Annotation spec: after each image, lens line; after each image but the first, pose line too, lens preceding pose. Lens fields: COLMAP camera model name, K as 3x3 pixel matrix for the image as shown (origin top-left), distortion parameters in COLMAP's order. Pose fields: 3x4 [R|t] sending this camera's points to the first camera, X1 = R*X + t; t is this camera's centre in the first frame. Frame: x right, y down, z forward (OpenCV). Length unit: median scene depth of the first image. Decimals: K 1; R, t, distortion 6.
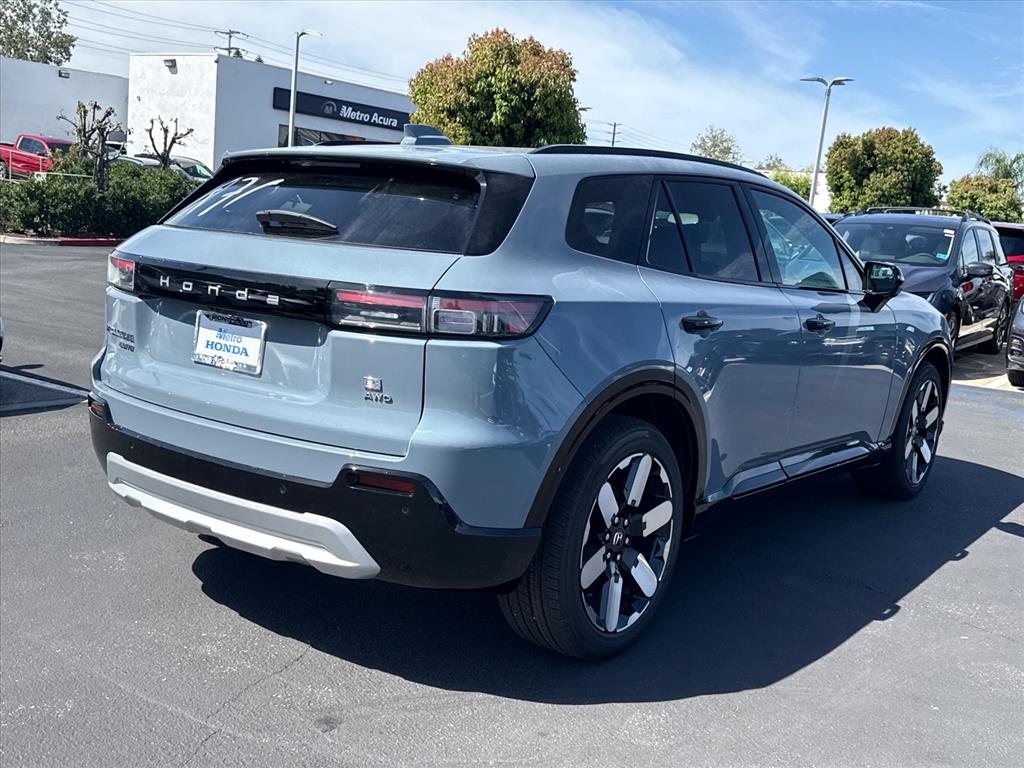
lens RADIAL K [[1050.4, 0, 512.0], [0, 1050.4, 384.0], [0, 0, 1]] dist [0.052042, -0.030460]
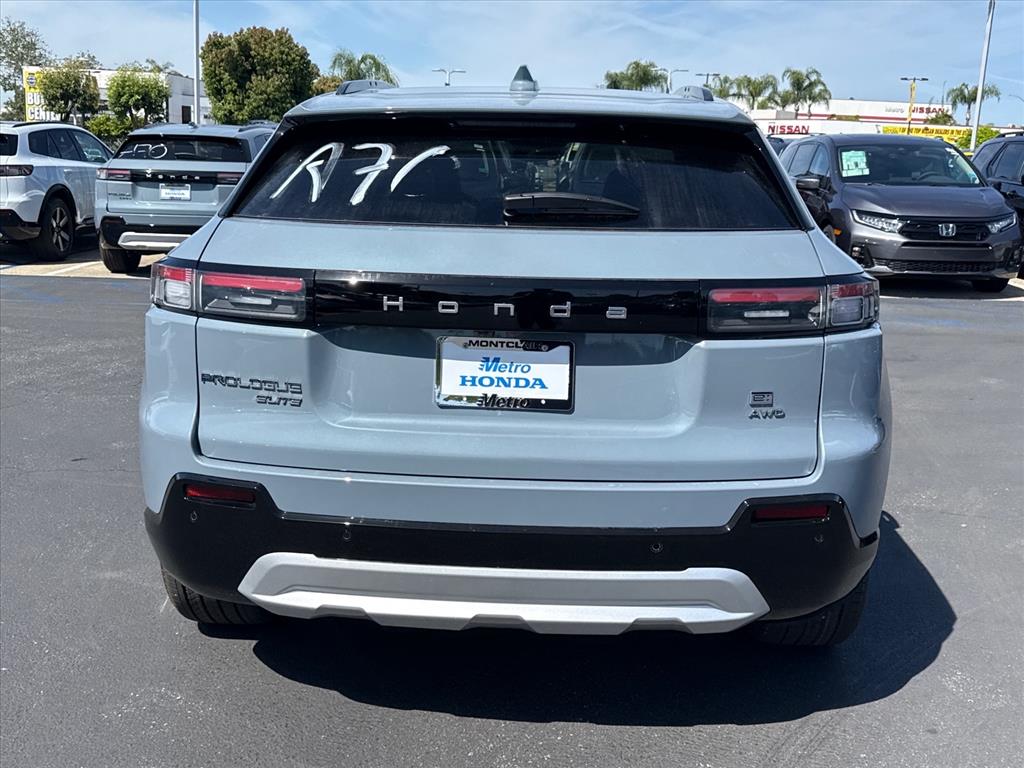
lens RADIAL K [[1094.8, 0, 512.0], [0, 1094.8, 384.0], [0, 0, 1]] dist [0.053935, -0.032436]
pose [[0.828076, -0.165485, 0.535636, -0.554034], [0.122906, 0.985785, 0.114550, -0.098352], [-0.546978, -0.029023, 0.836644, 0.278338]]
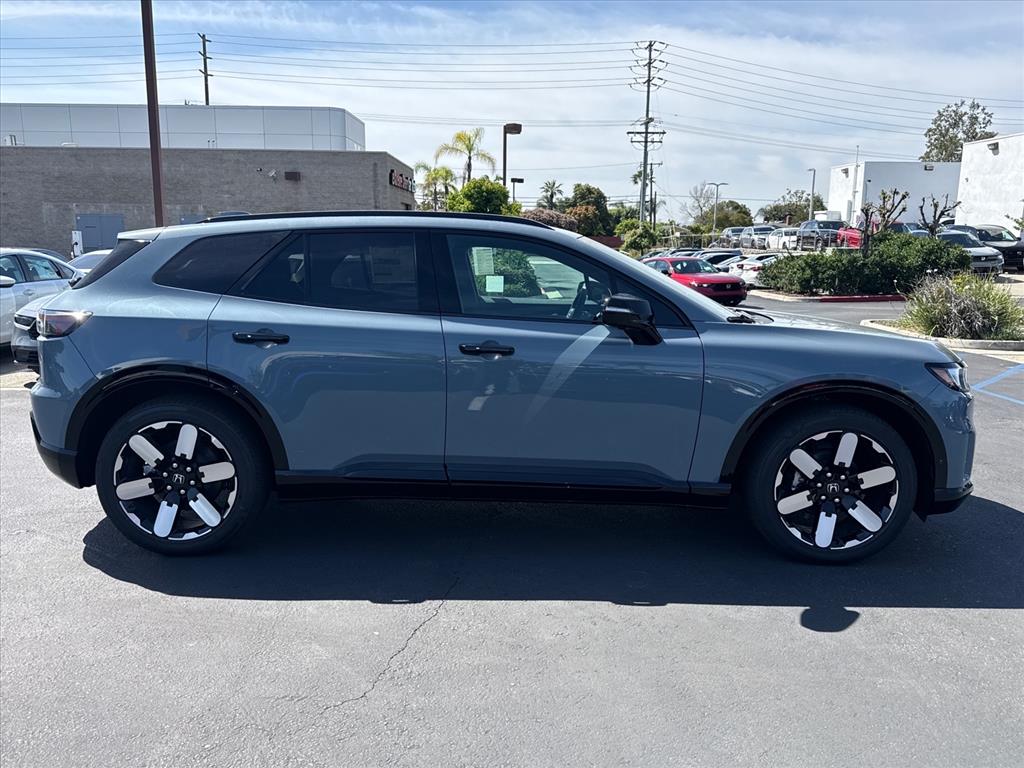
lens RADIAL K [[822.1, 0, 512.0], [0, 822.1, 384.0], [0, 0, 1]] dist [0.004983, 0.003761]
pose [[0.626643, 0.064420, -0.776639, 1.089453], [-0.090666, 0.995837, 0.009446, -0.033222], [0.774015, 0.064495, 0.629875, 0.527089]]
